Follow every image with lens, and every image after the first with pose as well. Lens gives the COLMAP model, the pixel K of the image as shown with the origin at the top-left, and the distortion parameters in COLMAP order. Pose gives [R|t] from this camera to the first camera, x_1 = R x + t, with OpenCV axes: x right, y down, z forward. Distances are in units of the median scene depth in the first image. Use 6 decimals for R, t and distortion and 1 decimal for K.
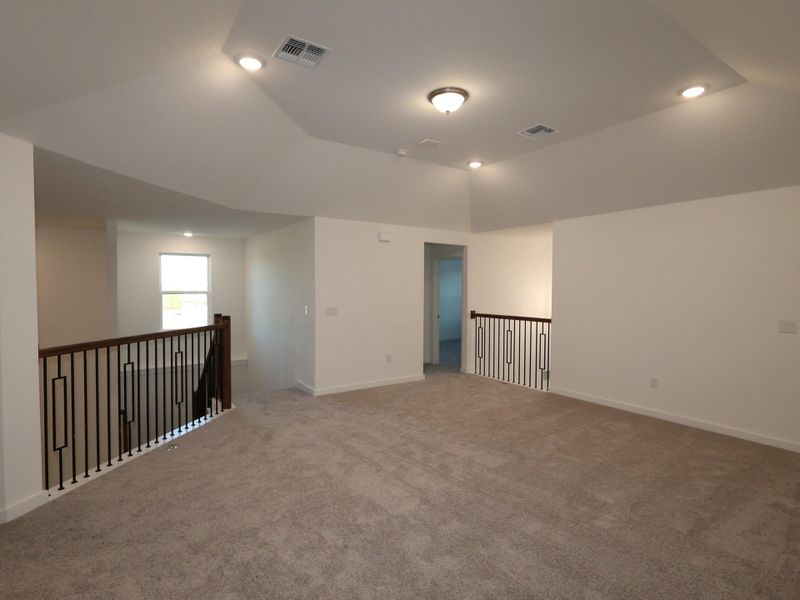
lens RADIAL K [[415.2, 0, 405.5], [0, 415.2, 298.6], [0, 0, 1]] dist [-0.001186, 0.002676]
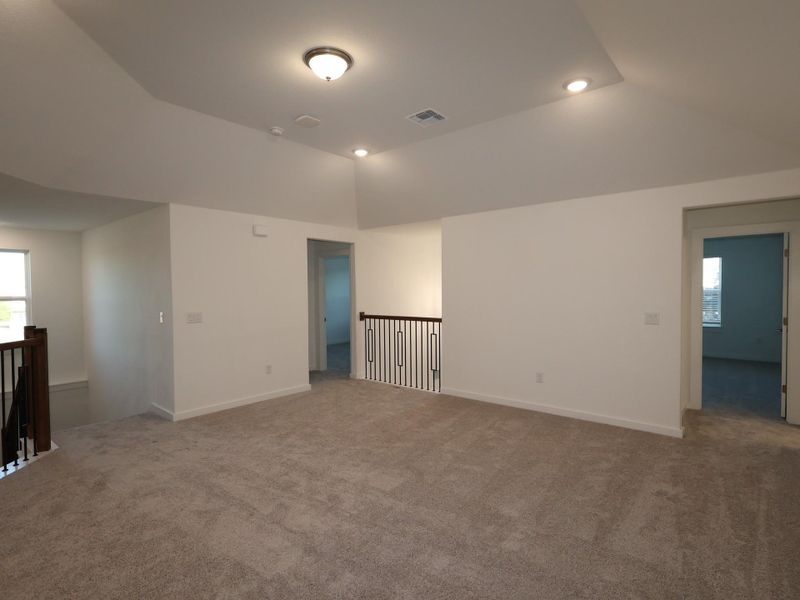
lens RADIAL K [[415.2, 0, 401.7], [0, 415.2, 299.0], [0, 0, 1]] dist [-0.001186, 0.002676]
pose [[0.966418, -0.020969, 0.256118, 0.014069], [0.021663, 0.999765, 0.000109, 0.002115], [-0.256060, 0.005443, 0.966646, 0.102731]]
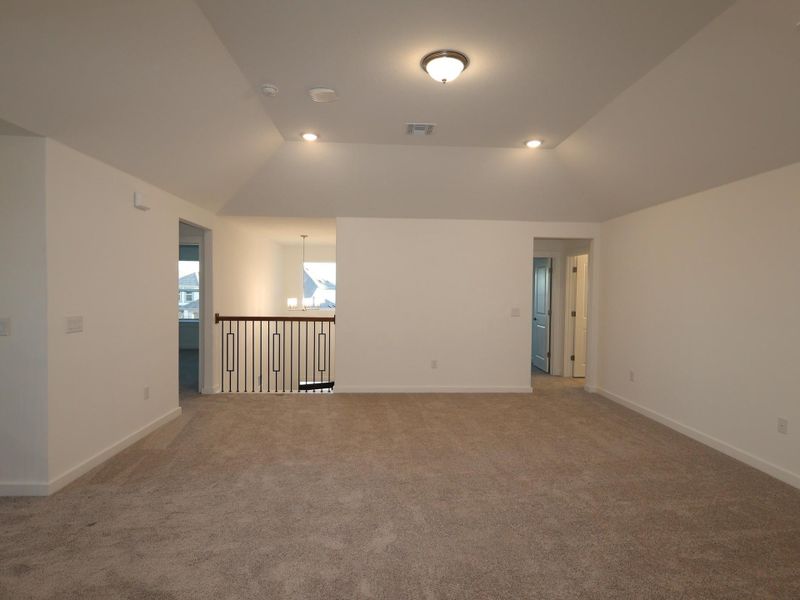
lens RADIAL K [[415.2, 0, 401.4], [0, 415.2, 297.4], [0, 0, 1]] dist [-0.001186, 0.002676]
pose [[0.538982, -0.012992, 0.842217, -0.484820], [0.014343, 0.999878, 0.006245, -0.001795], [-0.842195, 0.008714, 0.539103, 0.433089]]
